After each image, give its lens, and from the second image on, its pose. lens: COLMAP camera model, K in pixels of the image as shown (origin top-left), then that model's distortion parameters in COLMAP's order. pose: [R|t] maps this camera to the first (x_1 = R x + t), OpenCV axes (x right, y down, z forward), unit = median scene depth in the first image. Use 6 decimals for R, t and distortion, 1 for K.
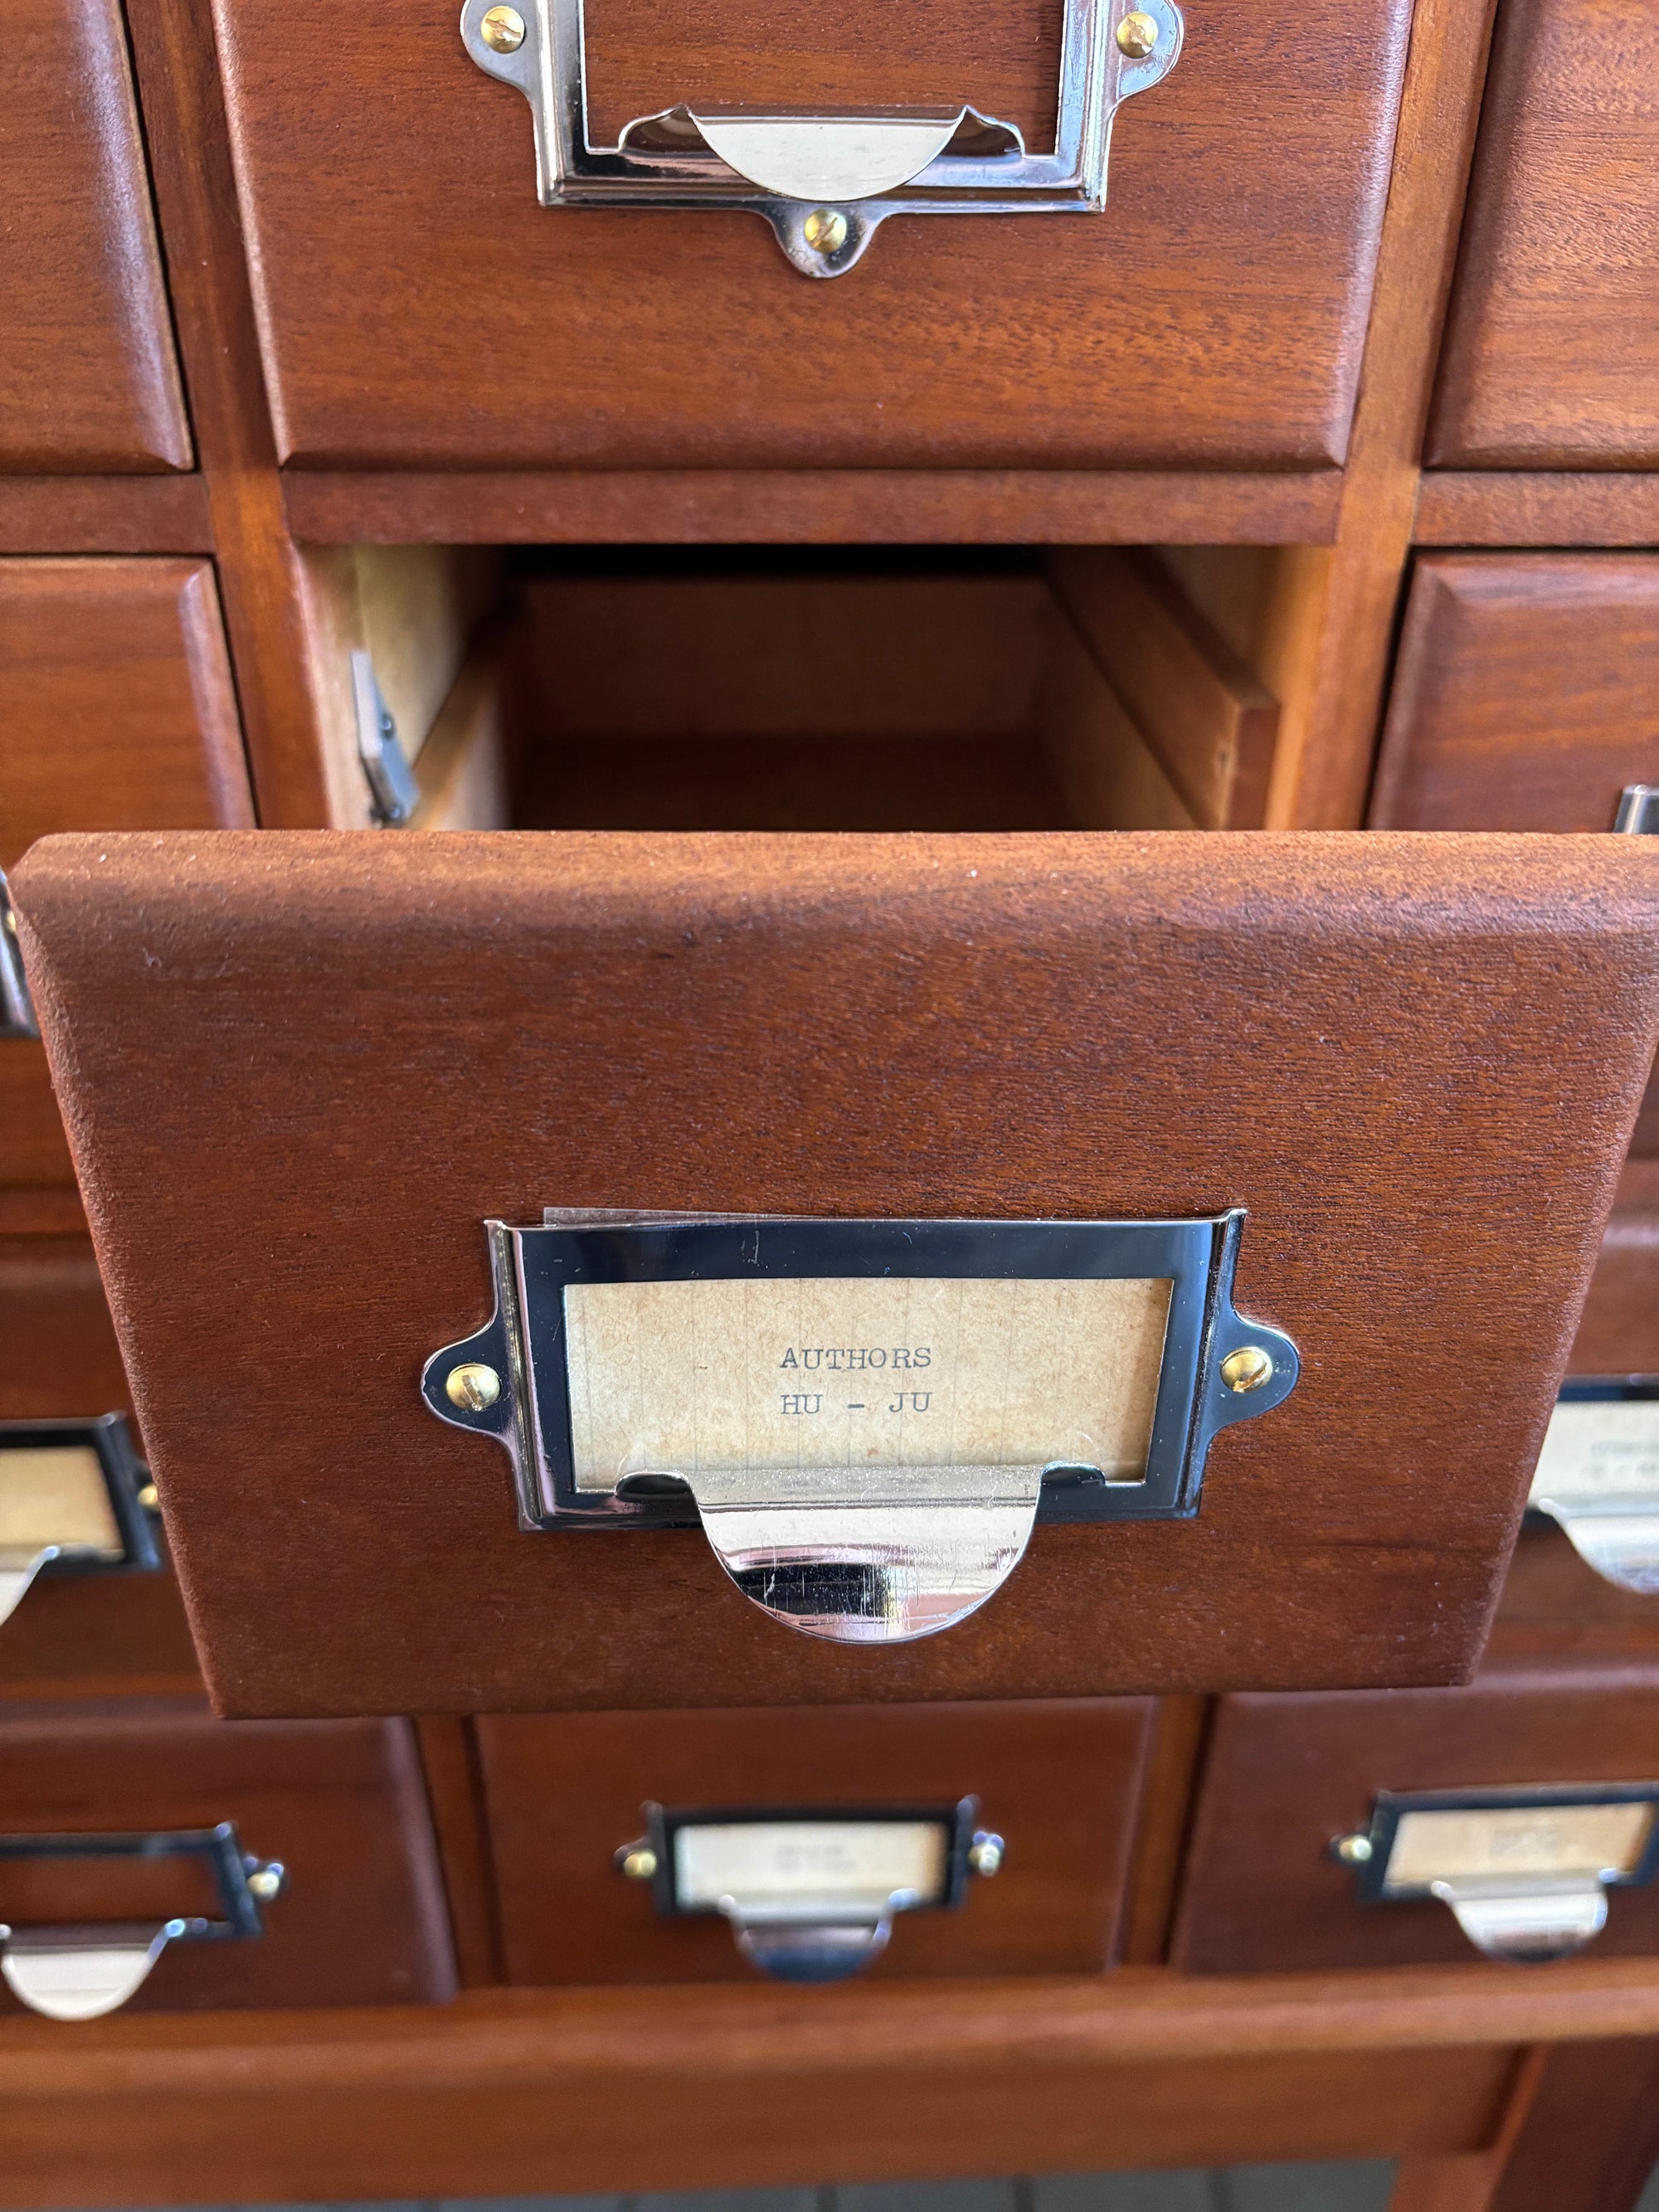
lens RADIAL K [[1696.3, 0, 835.5], [0, 1696.3, 1105.9], [0, 0, 1]] dist [0.044868, -0.090230]
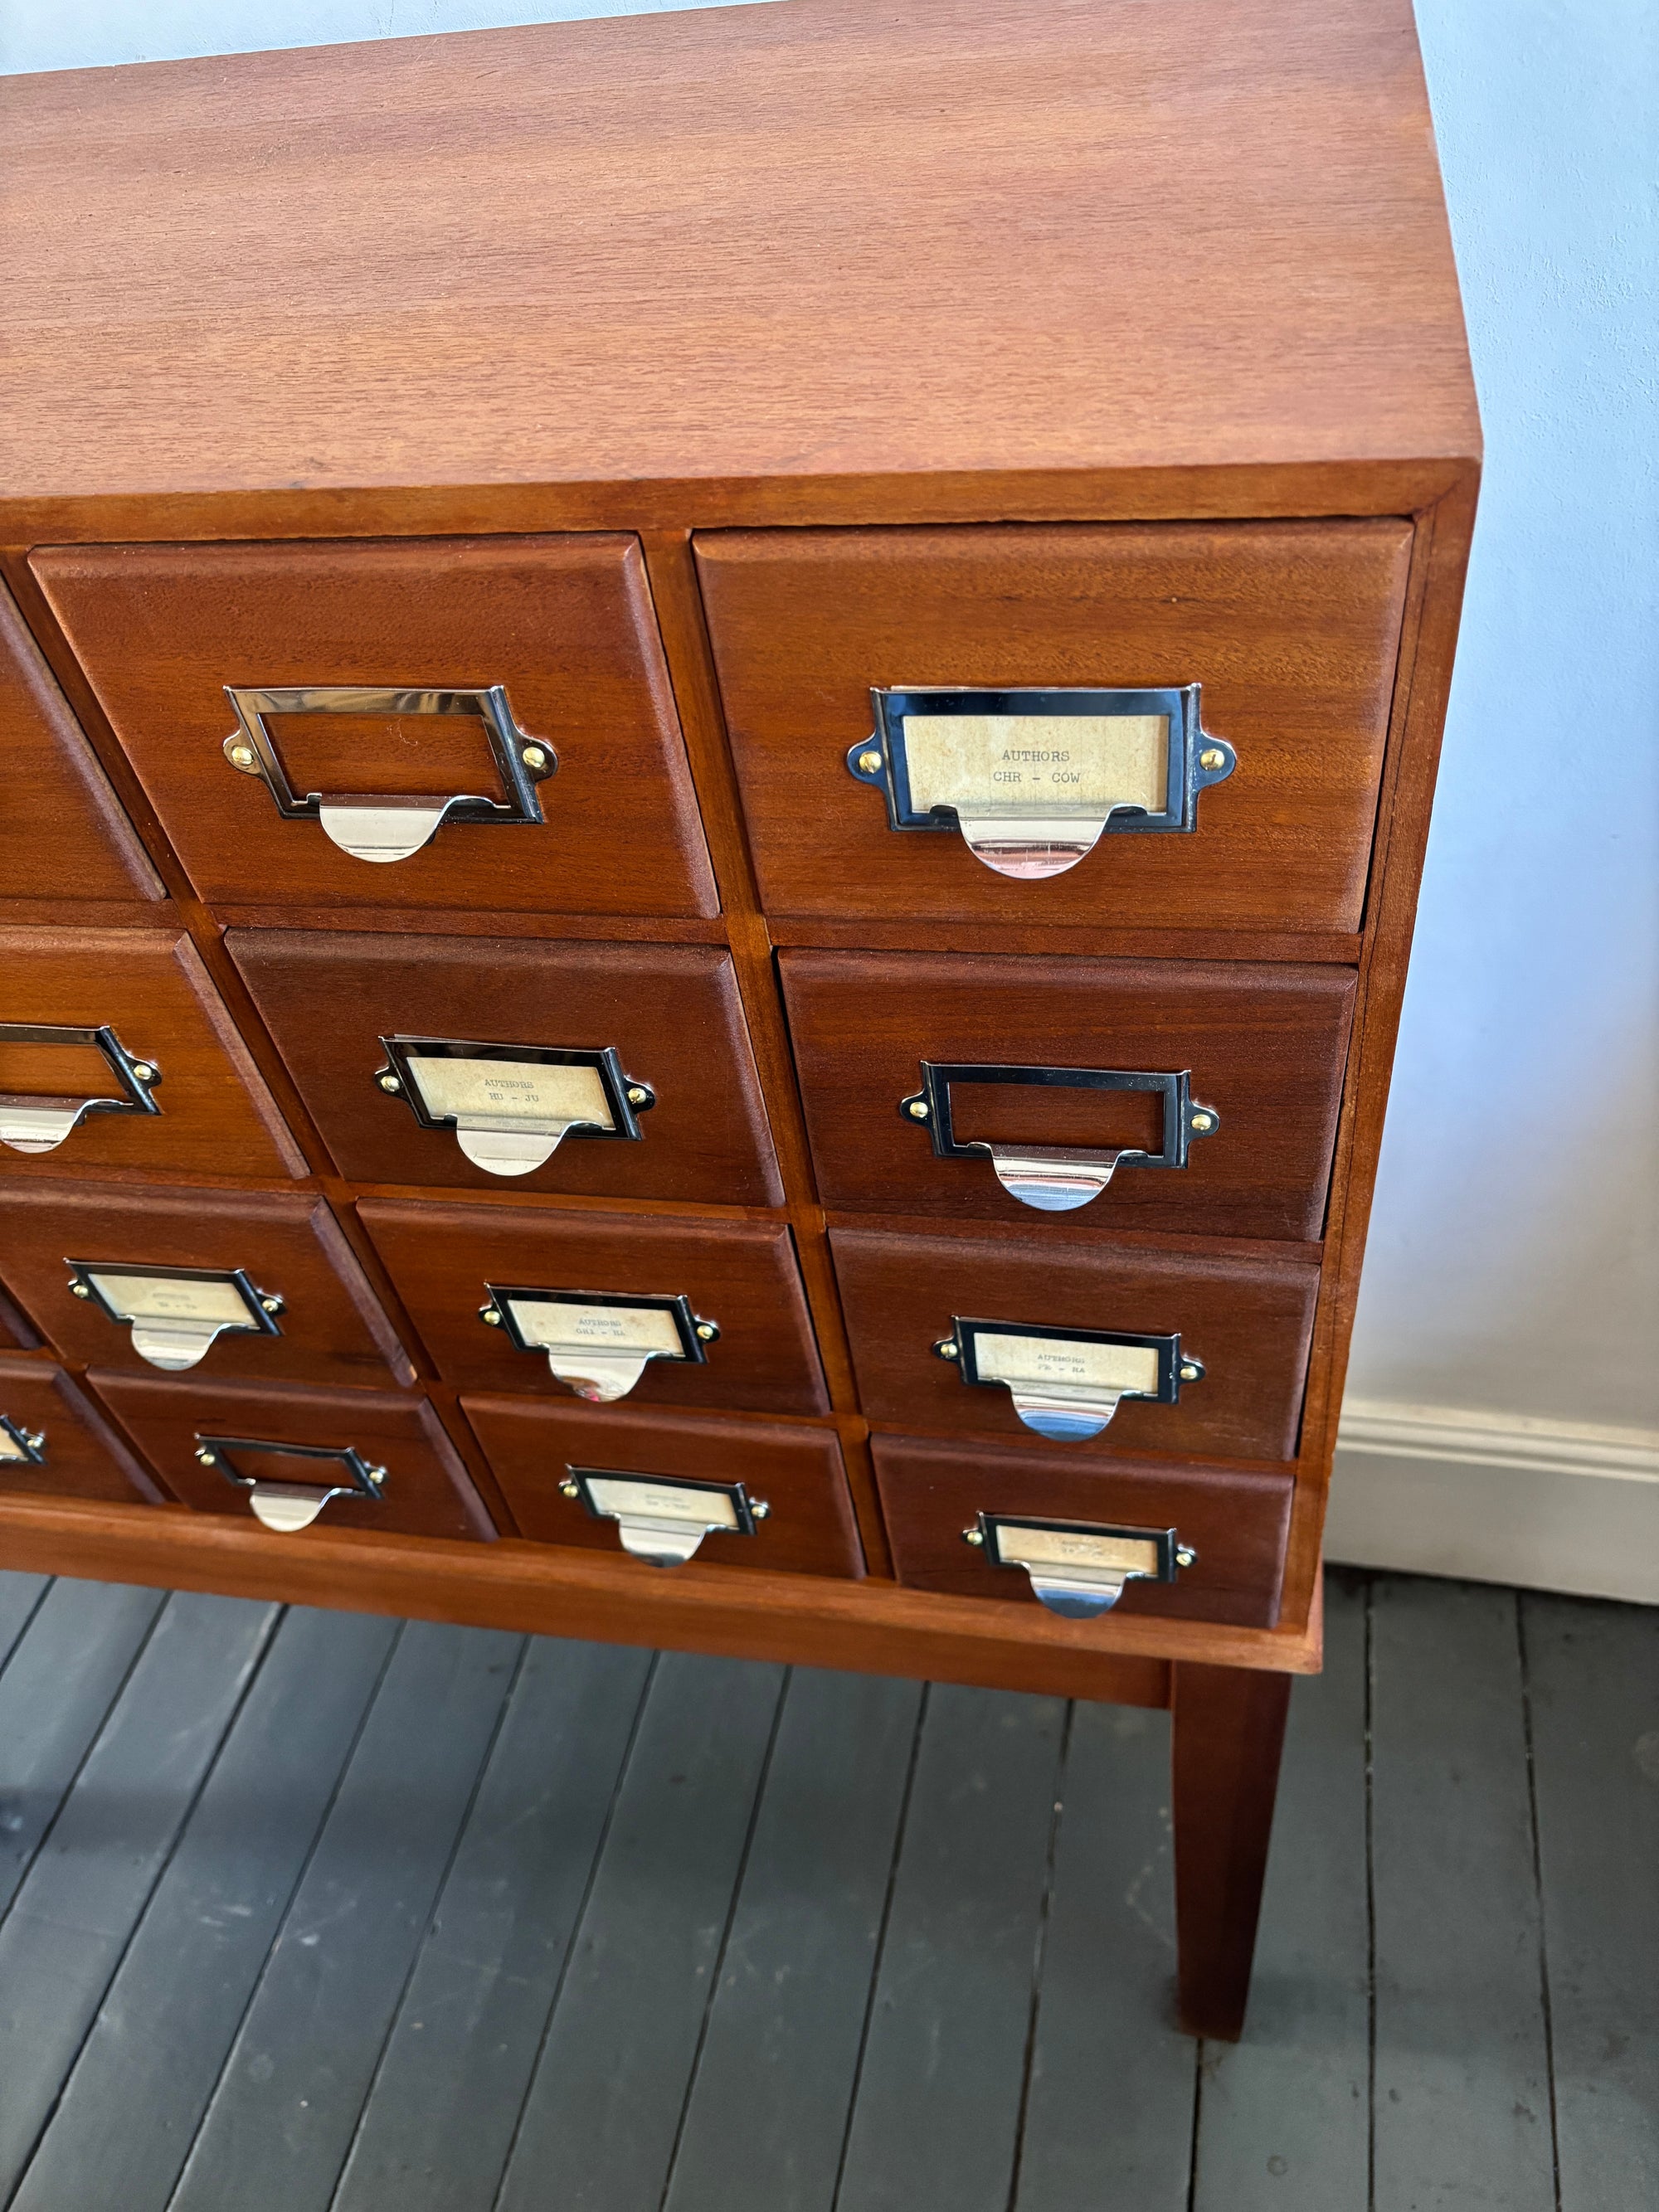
lens RADIAL K [[1691.4, 0, 844.8], [0, 1691.4, 1110.7], [0, 0, 1]] dist [0.010315, -0.032622]
pose [[0.967416, 0.074075, -0.242113, 0.916396], [-0.002963, 0.959492, 0.281719, -0.707215], [0.253174, -0.271822, 0.928448, -0.739404]]
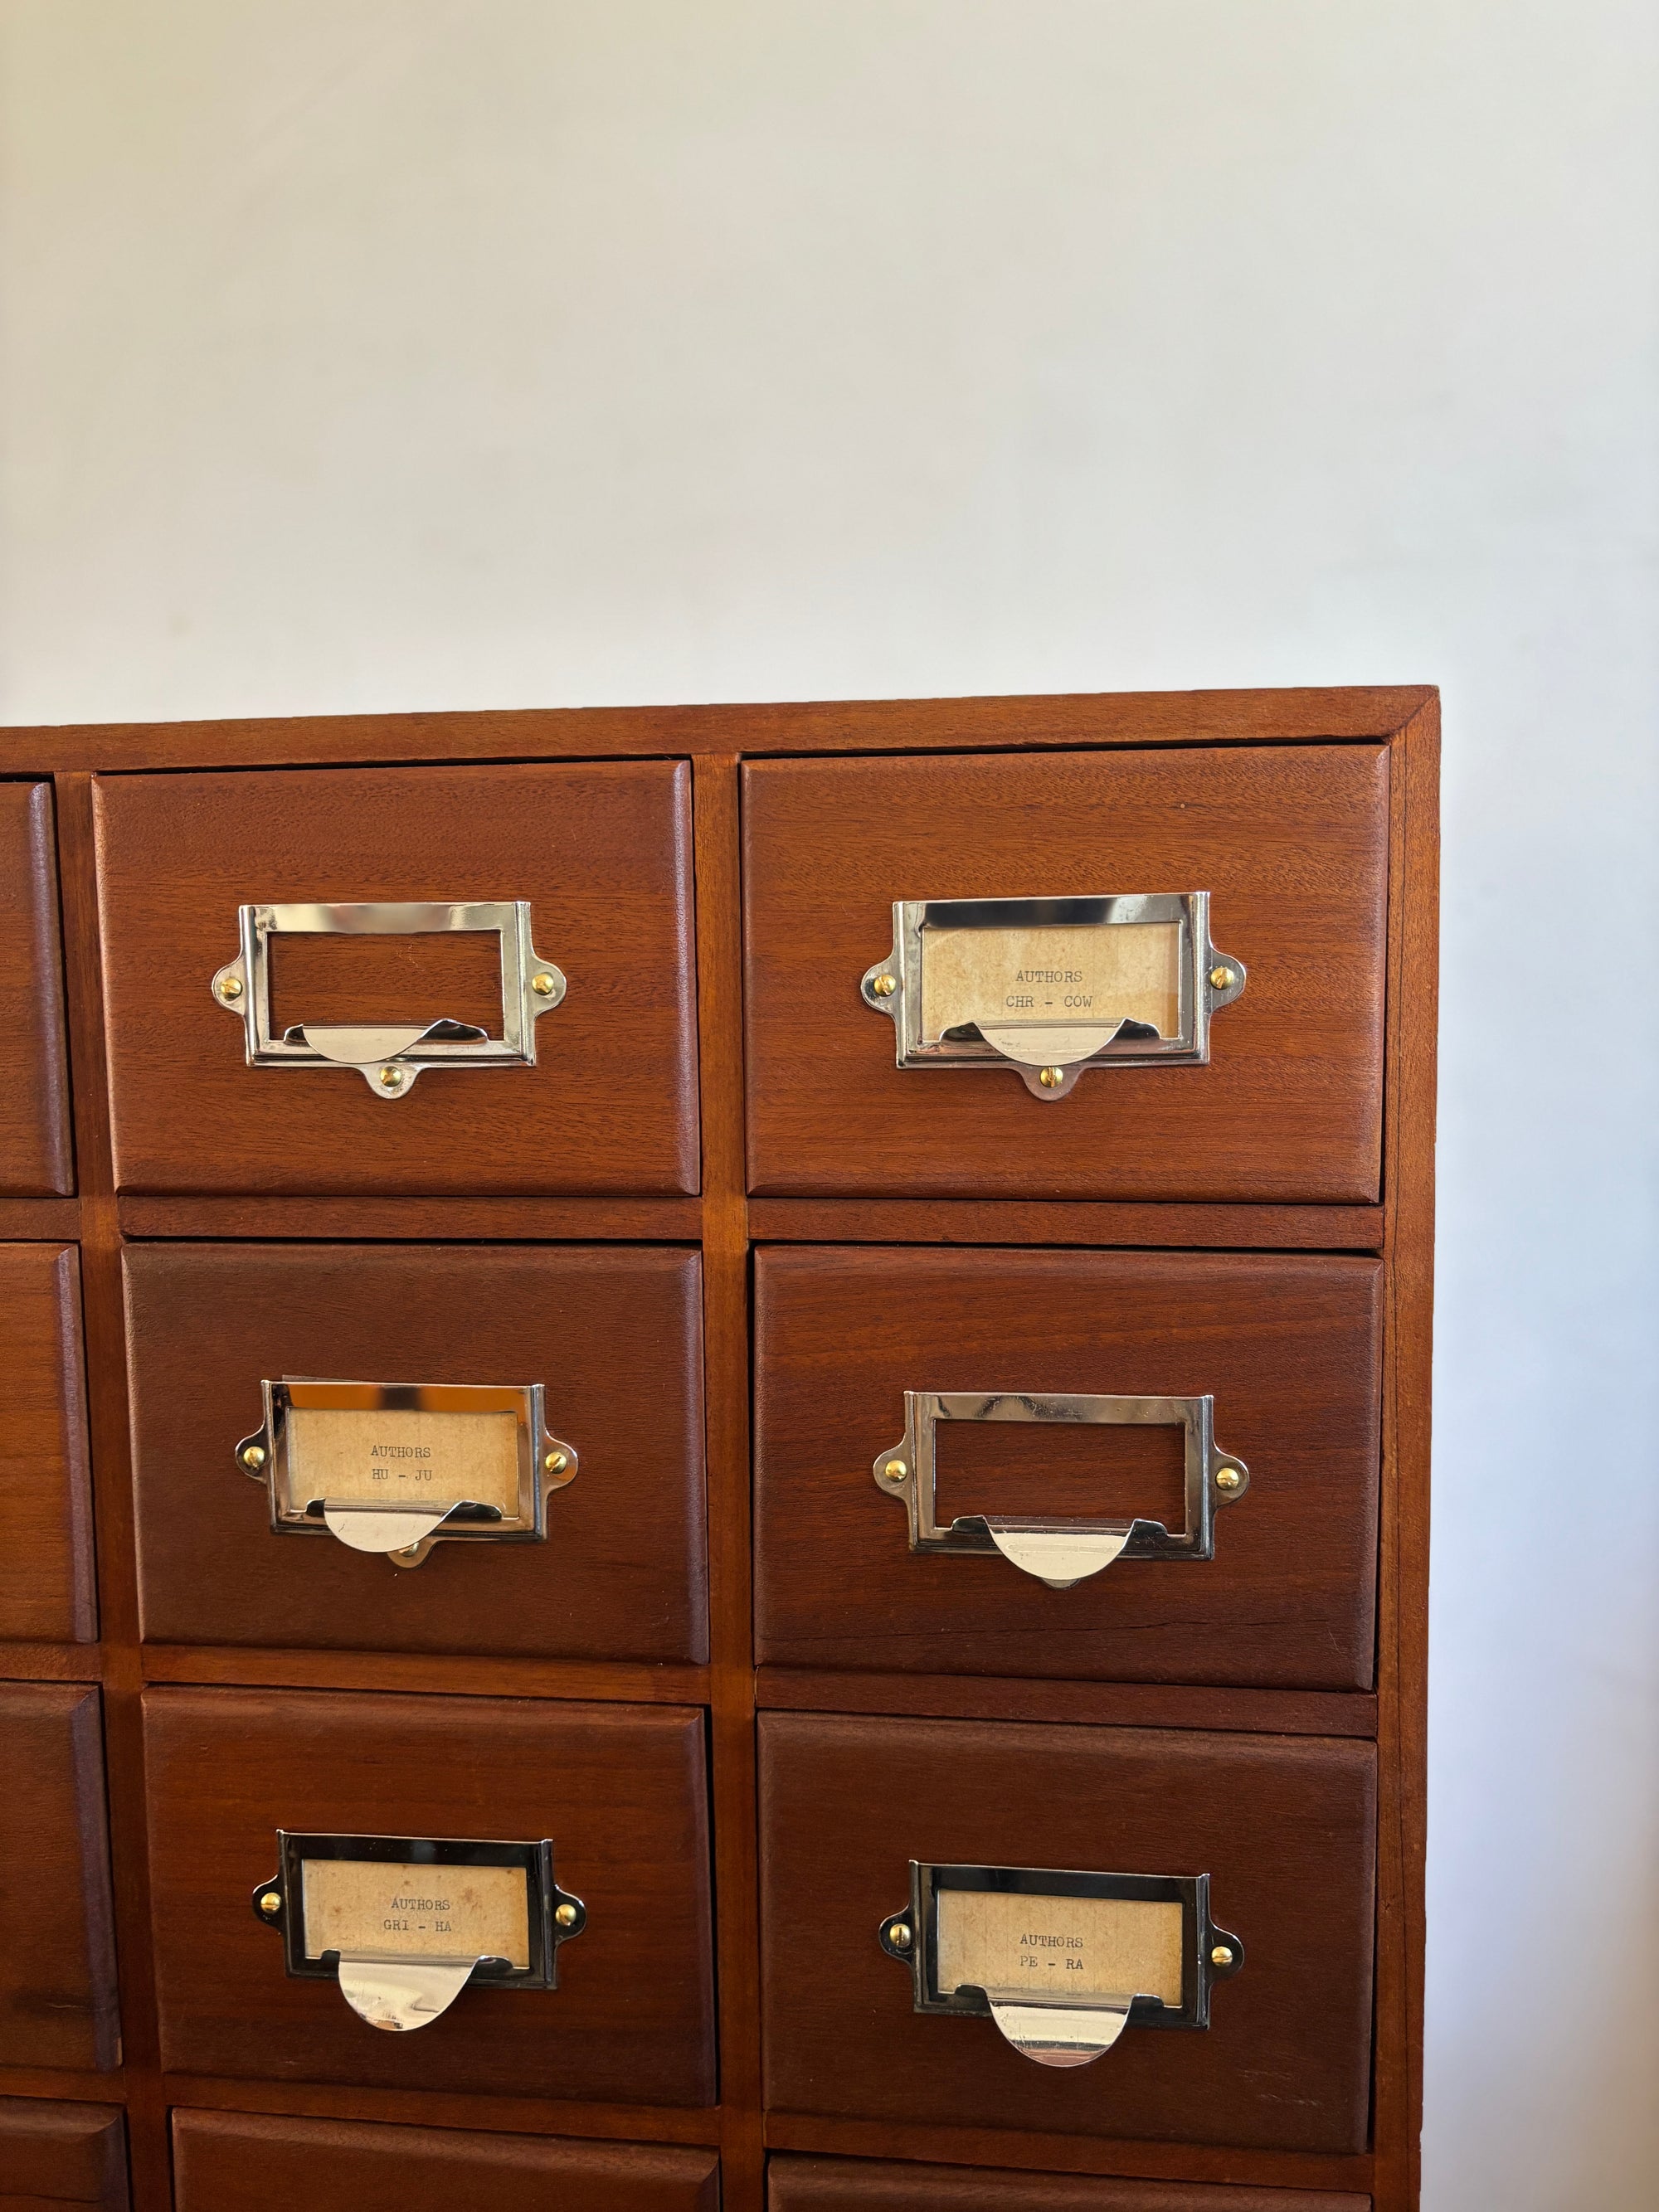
lens RADIAL K [[1671.4, 0, 822.0], [0, 1671.4, 1118.4], [0, 0, 1]] dist [0.045109, -0.072533]
pose [[0.986707, -0.006121, -0.162396, 0.719672], [-0.063999, 0.903902, -0.422924, 0.267455], [0.149379, 0.427695, 0.891495, -0.532866]]
